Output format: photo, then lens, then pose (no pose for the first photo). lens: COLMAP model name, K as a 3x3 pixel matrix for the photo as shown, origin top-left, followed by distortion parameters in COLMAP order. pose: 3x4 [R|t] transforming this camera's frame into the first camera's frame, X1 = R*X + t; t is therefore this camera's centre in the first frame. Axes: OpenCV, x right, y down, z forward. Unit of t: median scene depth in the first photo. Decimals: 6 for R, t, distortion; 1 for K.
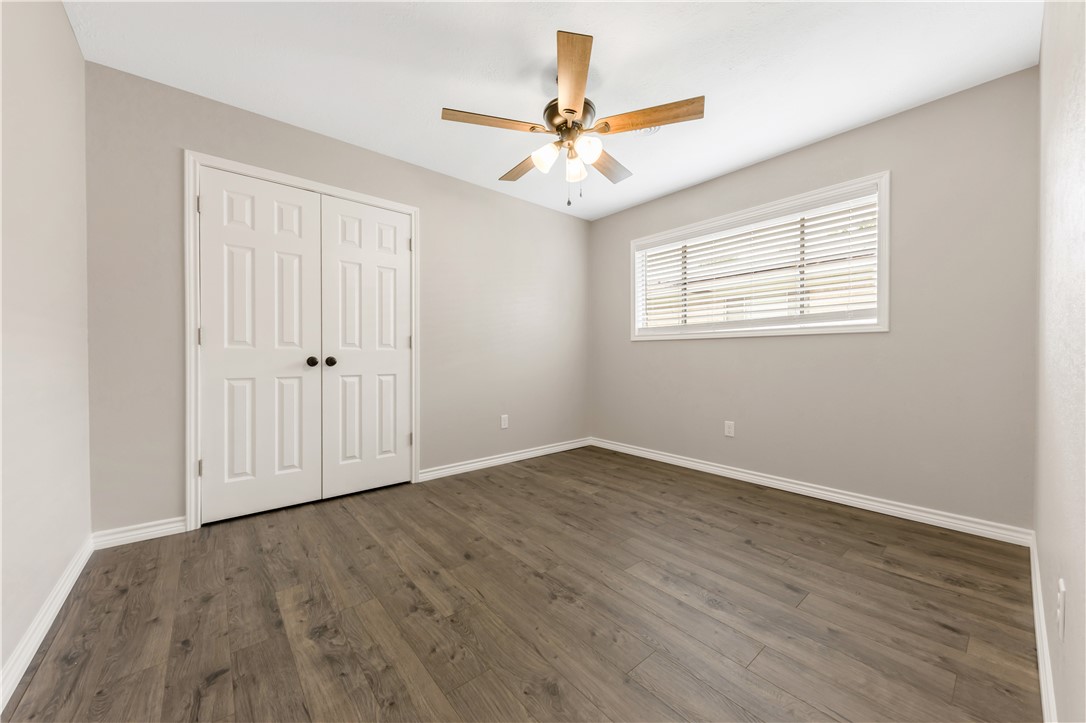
lens RADIAL K [[385.5, 0, 547.7], [0, 385.5, 368.5], [0, 0, 1]] dist [0.001519, -0.000528]
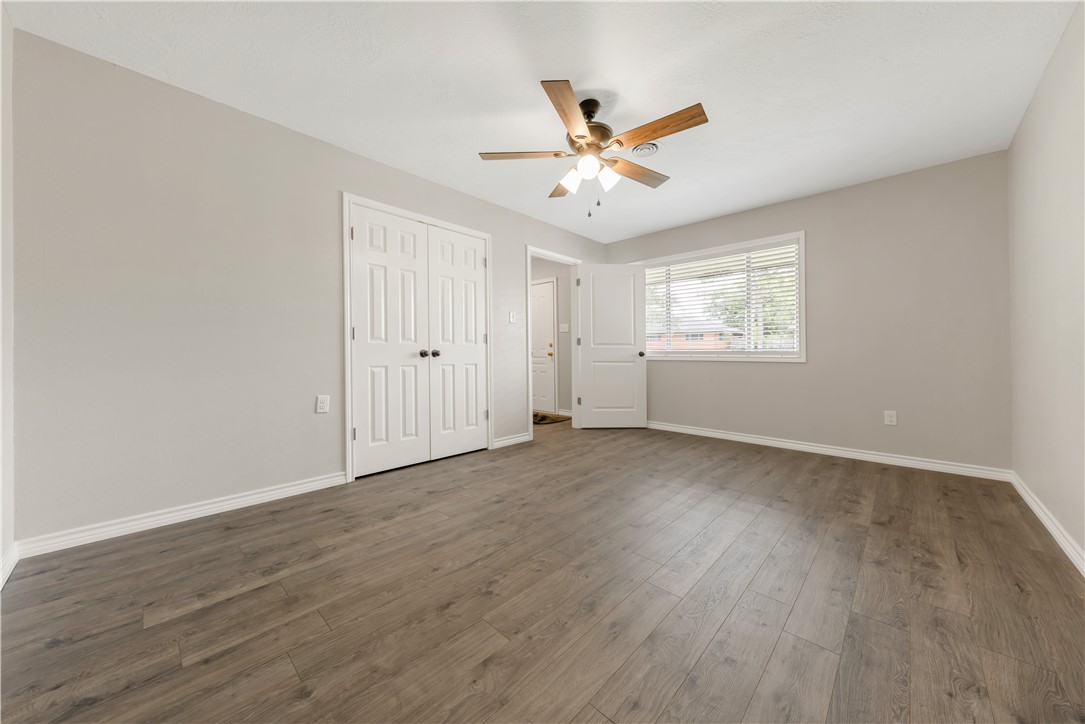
lens RADIAL K [[385.2, 0, 536.1], [0, 385.2, 351.5], [0, 0, 1]] dist [0.001519, -0.000528]
pose [[0.993044, 0.006189, 0.117579, -0.356099], [-0.002922, 0.999605, -0.027937, 0.009509], [-0.117705, 0.027399, 0.992670, -0.300528]]
